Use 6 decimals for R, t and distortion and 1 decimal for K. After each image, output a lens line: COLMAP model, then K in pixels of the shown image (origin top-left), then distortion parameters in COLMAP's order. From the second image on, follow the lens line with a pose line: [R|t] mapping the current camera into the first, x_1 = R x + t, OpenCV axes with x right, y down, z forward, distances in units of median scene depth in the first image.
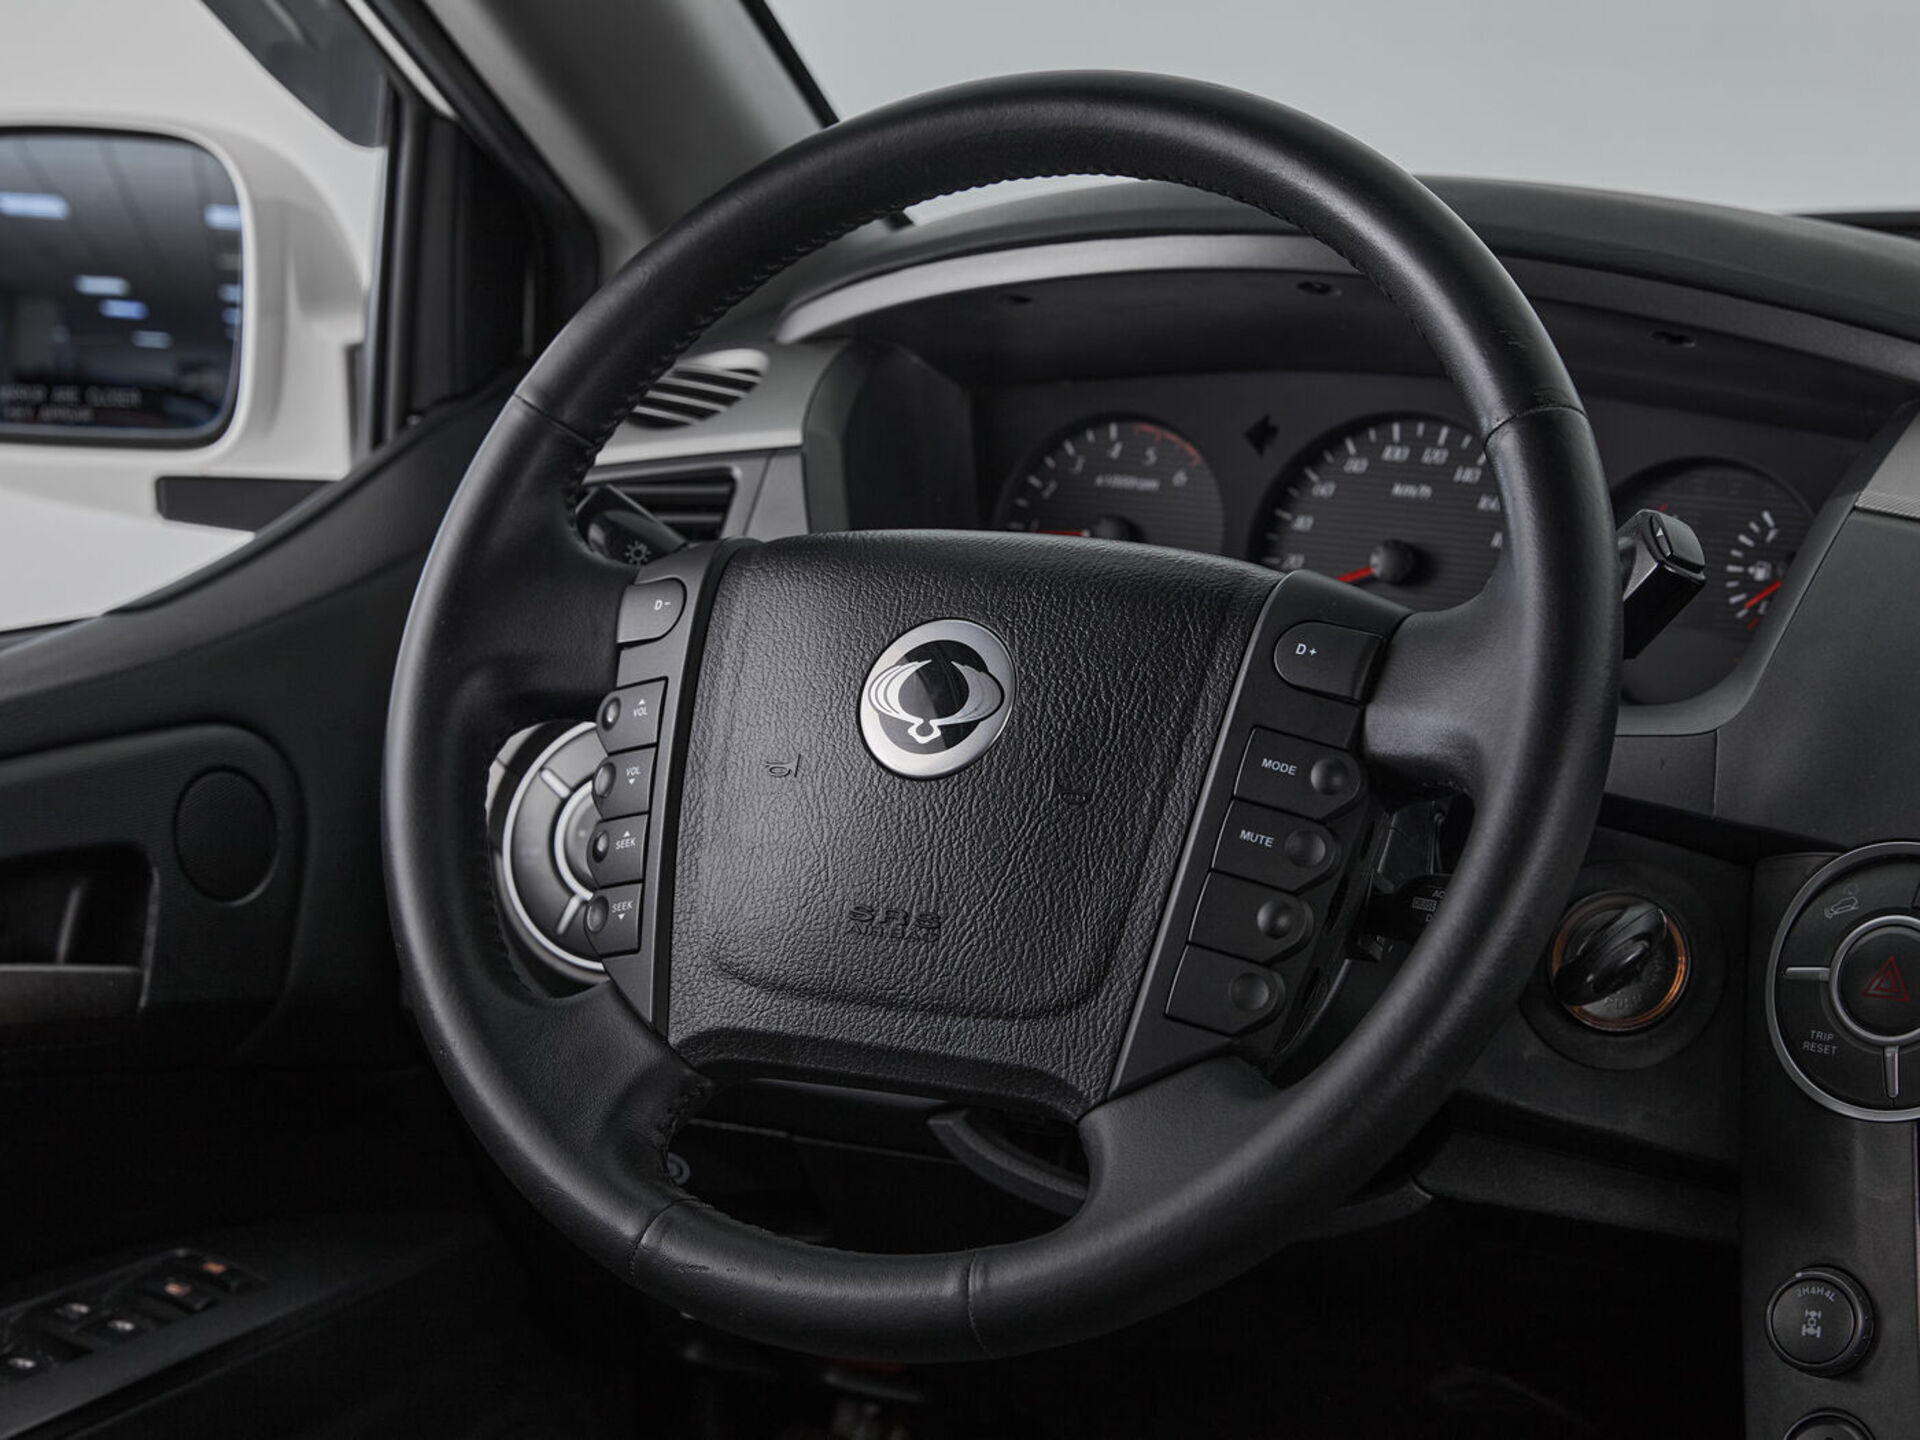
lens RADIAL K [[3719.1, 0, 960.0], [0, 3719.1, 720.0], [0, 0, 1]] dist [-0.048919, -0.226213]
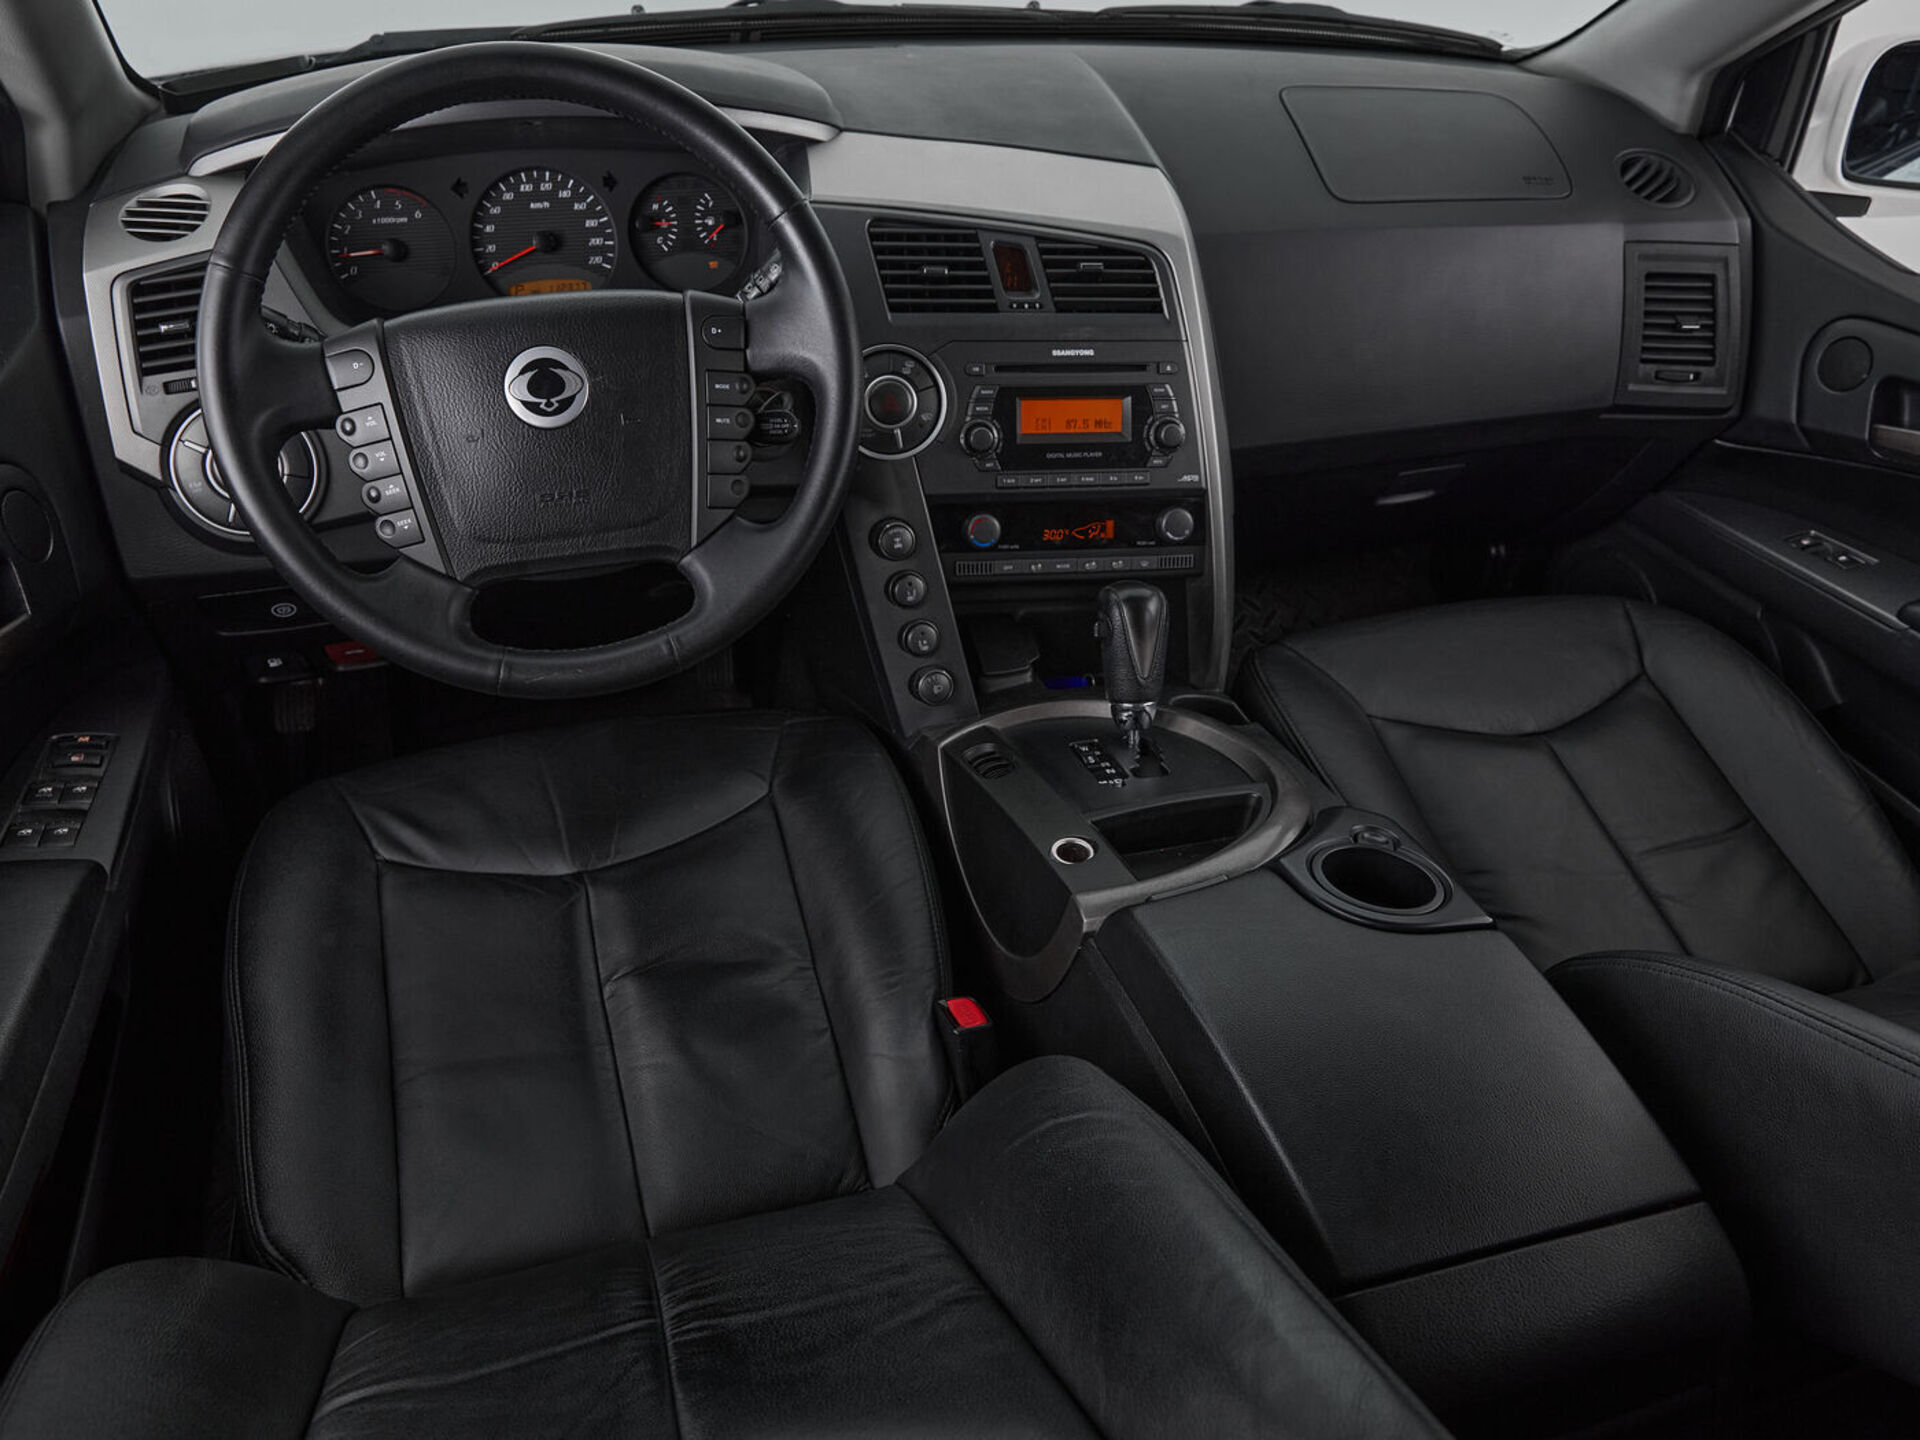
lens RADIAL K [[1458.2, 0, 952.6], [0, 1458.2, 726.0], [0, 0, 1]] dist [-0.010571, -0.002304]
pose [[0.732829, -0.374930, 0.567793, -0.353076], [0.122791, 0.893656, 0.431626, -0.151551], [-0.669241, -0.246589, 0.700936, 0.210080]]
